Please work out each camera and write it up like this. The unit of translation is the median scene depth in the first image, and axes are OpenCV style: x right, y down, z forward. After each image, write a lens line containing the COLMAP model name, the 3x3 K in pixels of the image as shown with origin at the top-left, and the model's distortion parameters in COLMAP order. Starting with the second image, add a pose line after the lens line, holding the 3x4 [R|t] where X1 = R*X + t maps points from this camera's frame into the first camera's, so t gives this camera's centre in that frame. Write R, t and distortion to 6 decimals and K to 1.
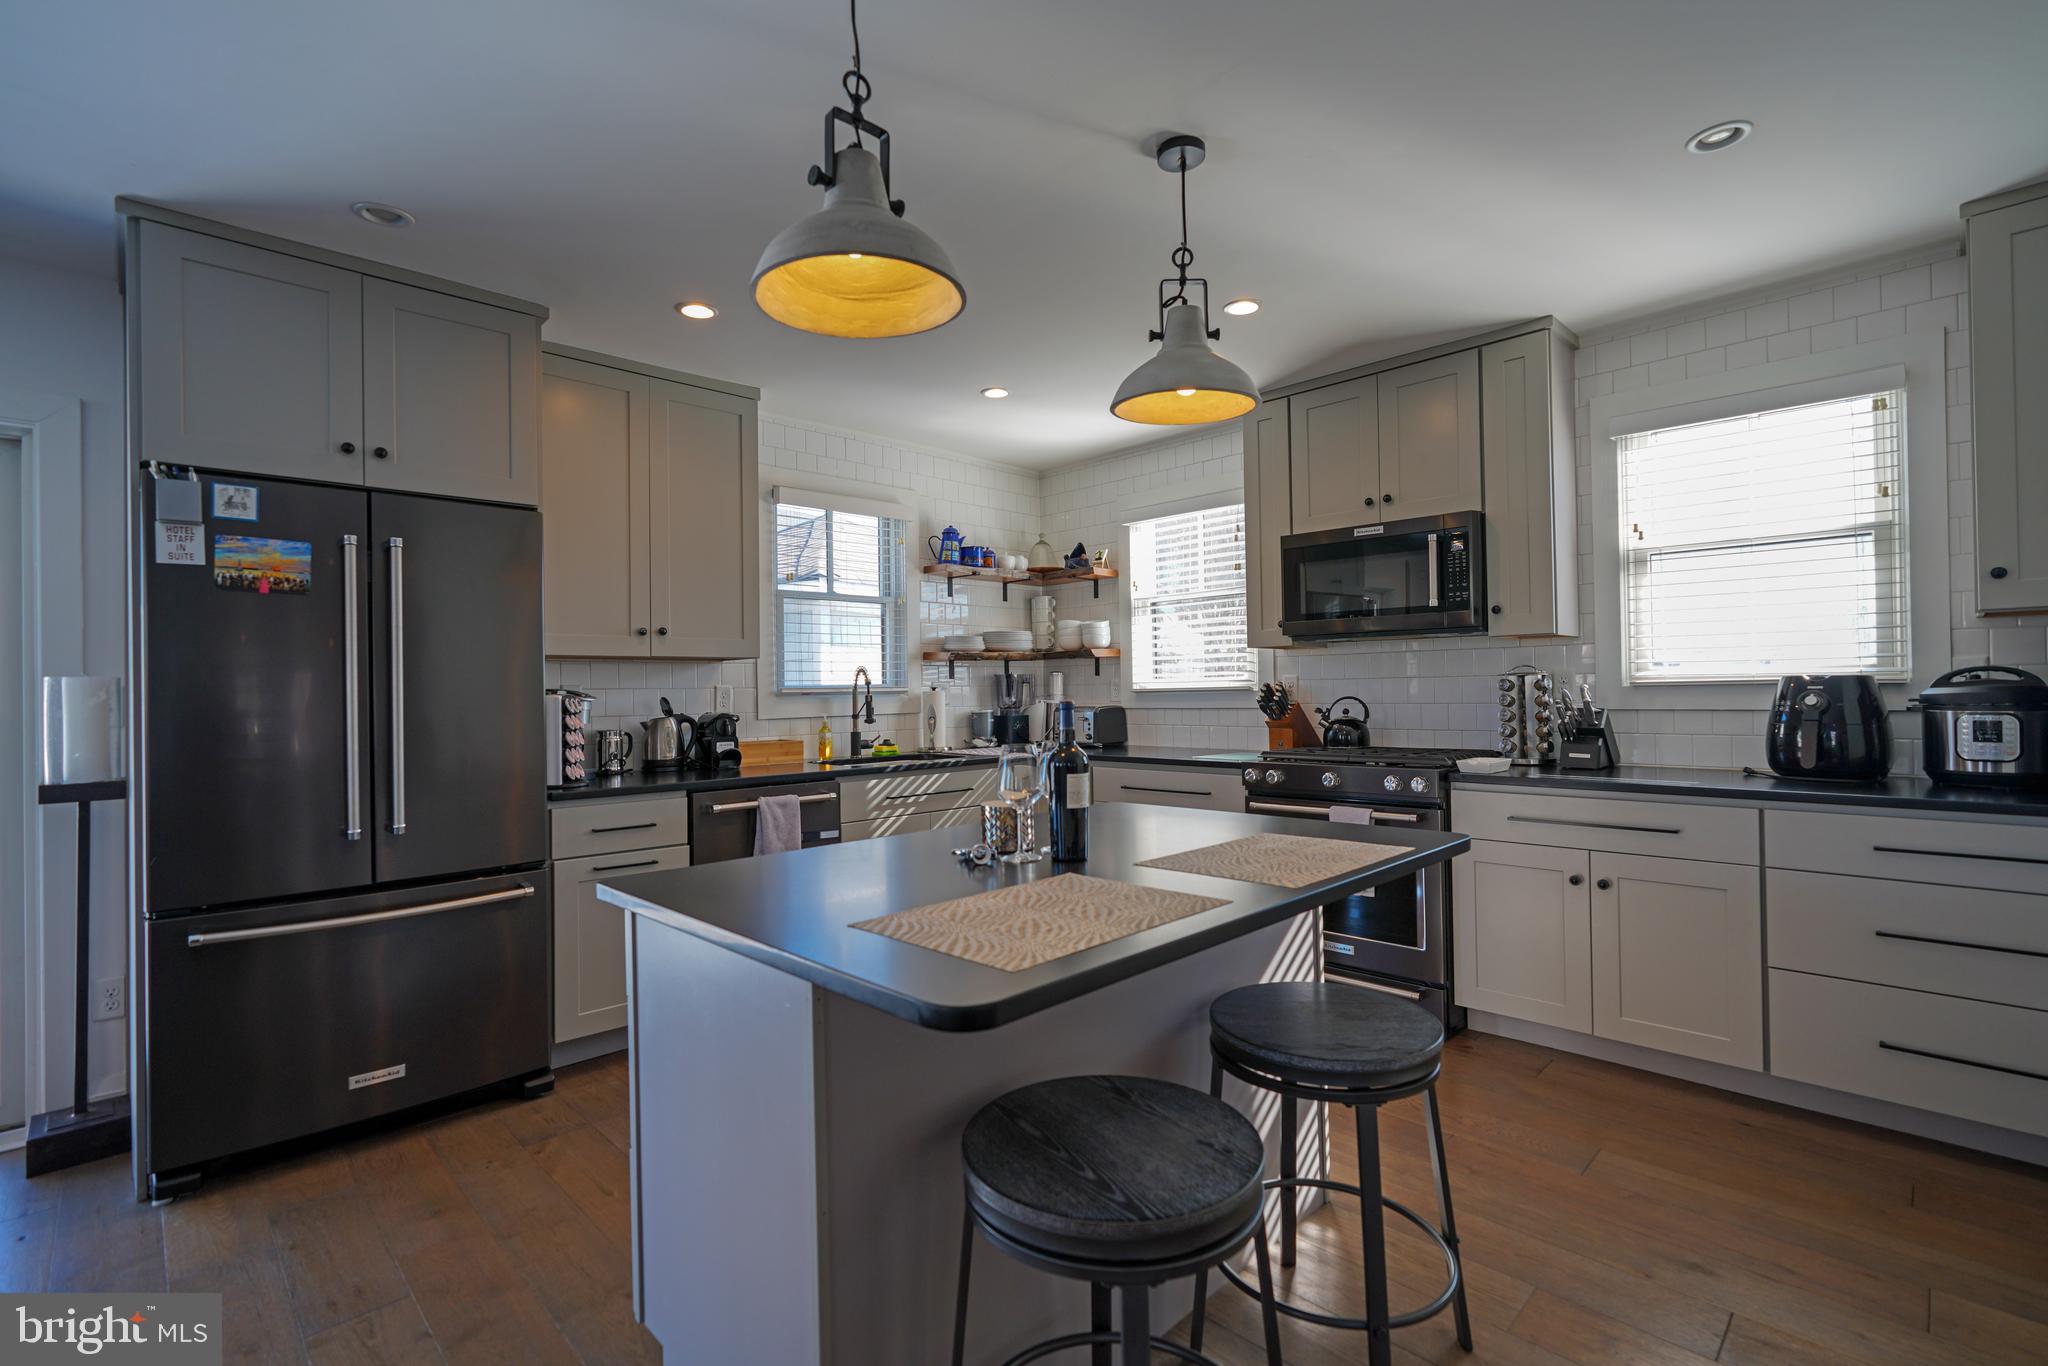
lens RADIAL K [[923.1, 0, 1016.6], [0, 923.1, 684.1], [0, 0, 1]] dist [-0.011083, 0.005274]
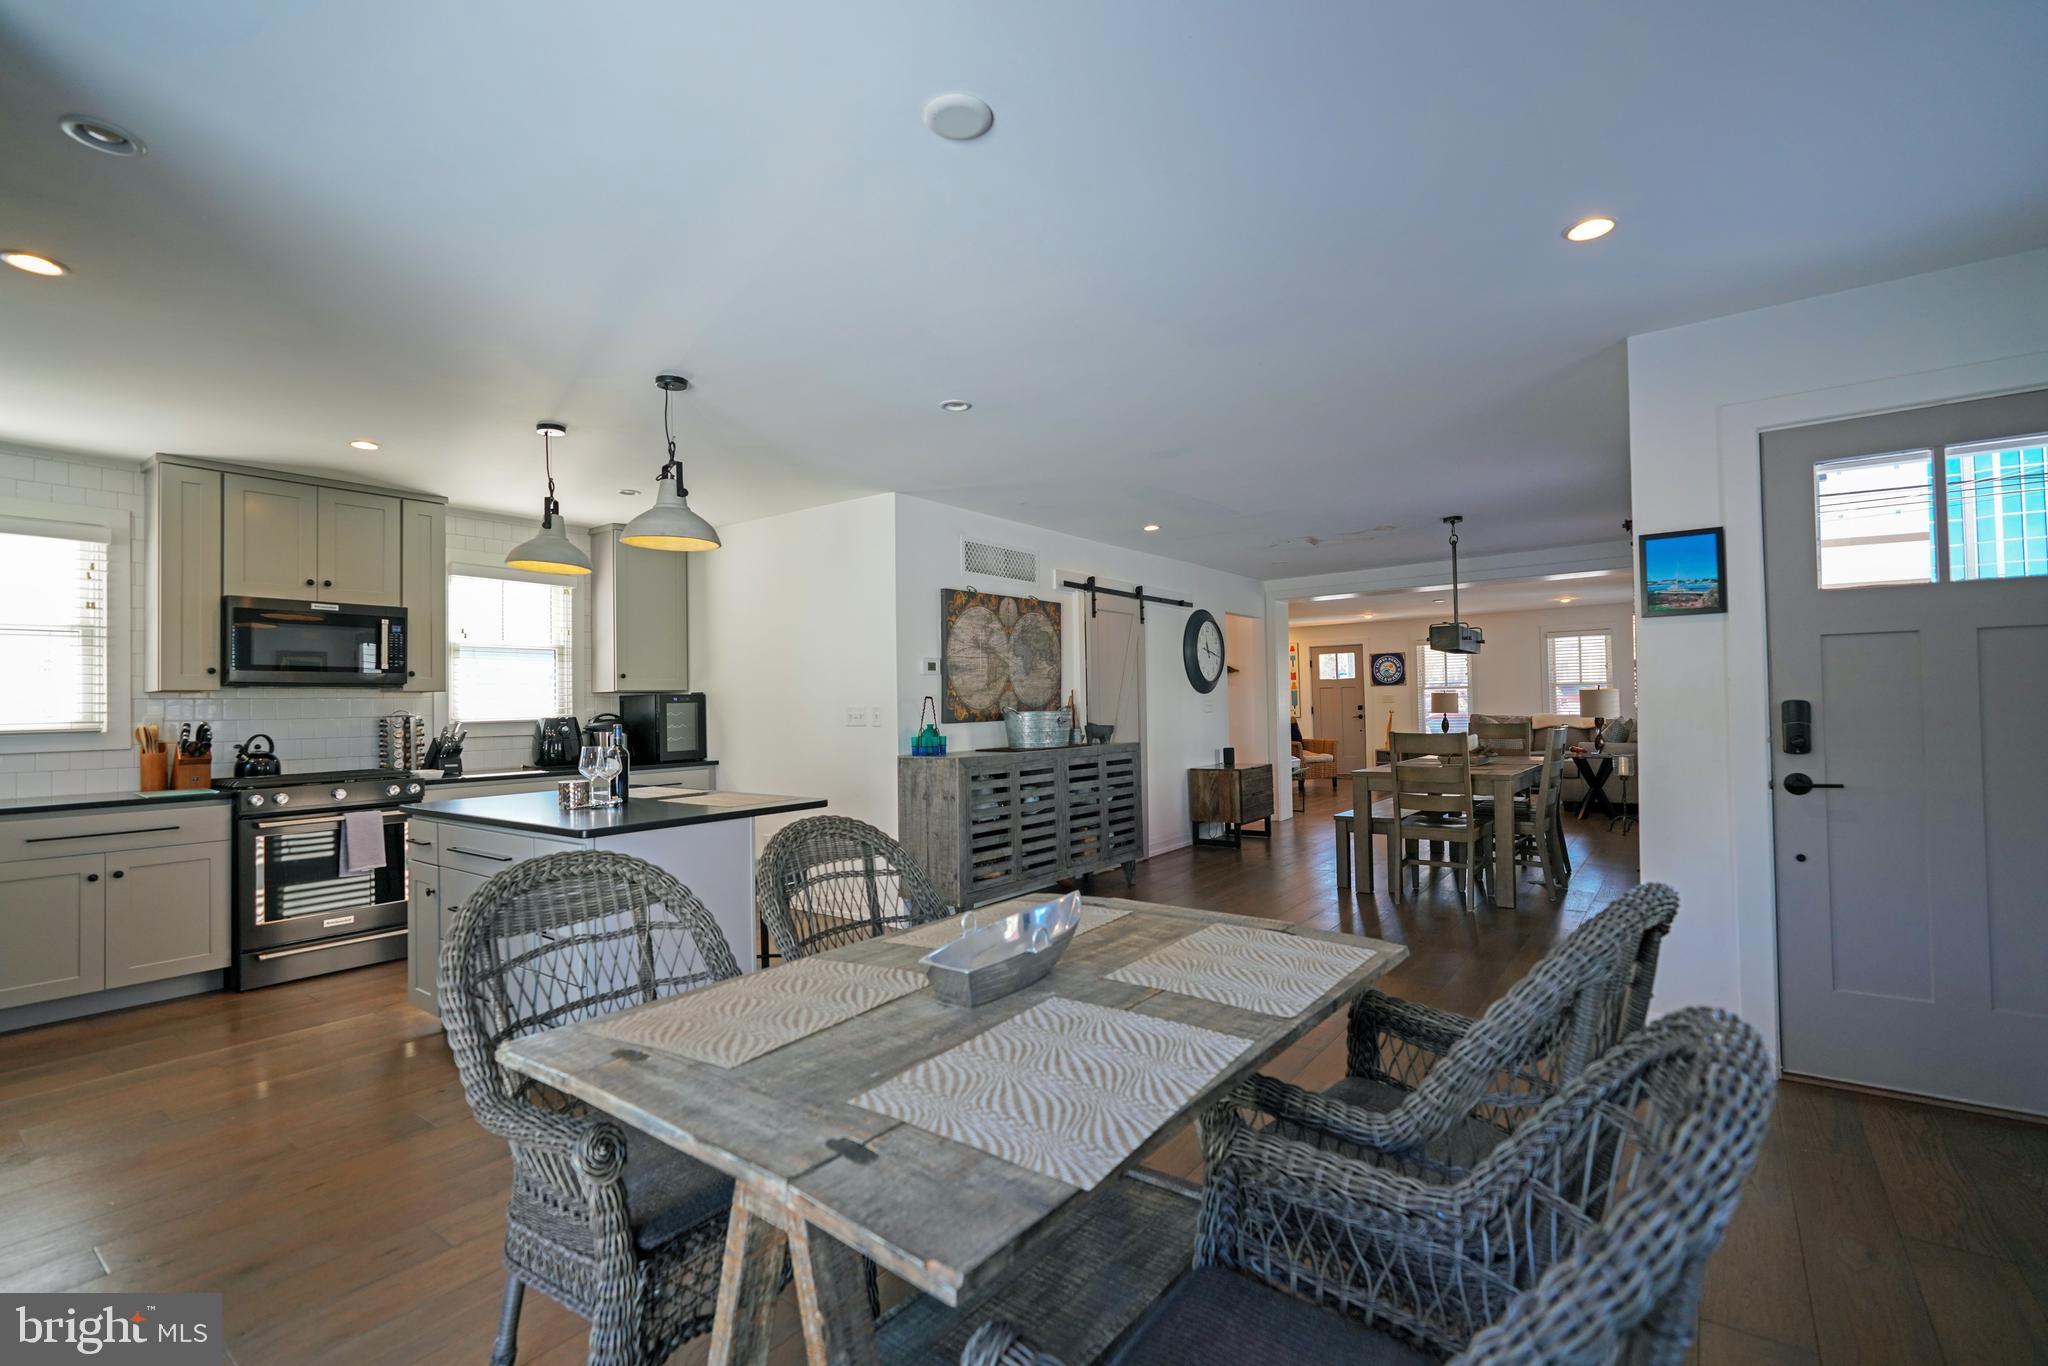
lens RADIAL K [[923.1, 0, 1015.1], [0, 923.1, 683.3], [0, 0, 1]] dist [-0.011083, 0.005274]
pose [[-0.143295, 0.042311, 0.988775, -1.105292], [0.014220, 0.999071, -0.040691, 0.011114], [-0.989578, 0.008229, -0.143764, 0.219991]]
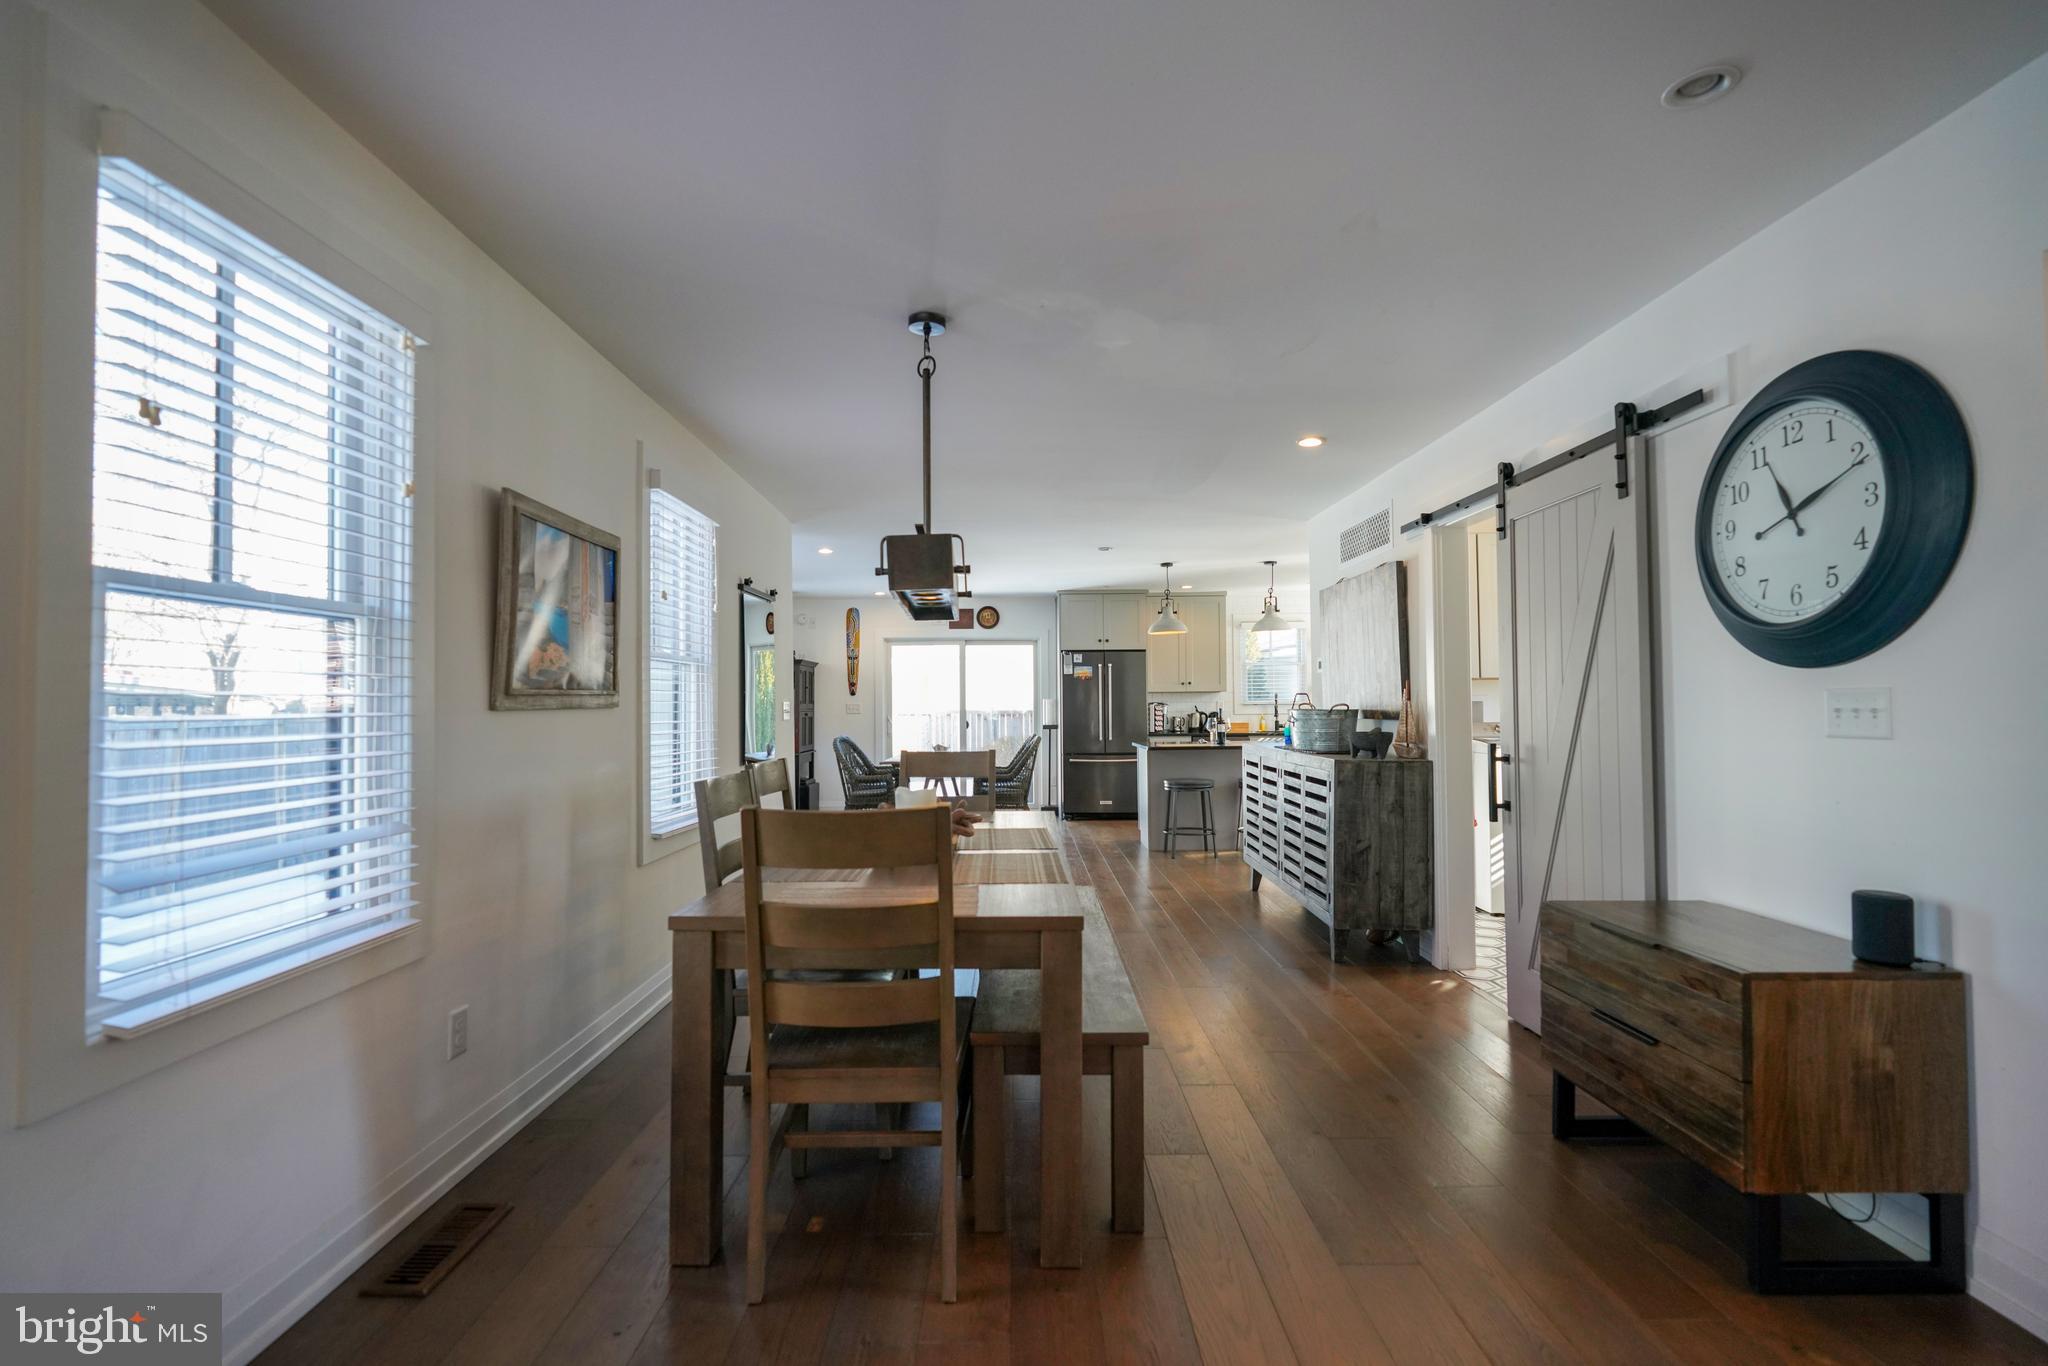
lens RADIAL K [[923.1, 0, 1020.8], [0, 923.1, 683.7], [0, 0, 1]] dist [-0.011083, 0.005274]
pose [[0.716213, -0.004984, -0.697864, 1.306907], [0.001439, 0.999983, -0.005665, -0.039634], [0.697880, 0.003053, 0.716208, -1.510134]]
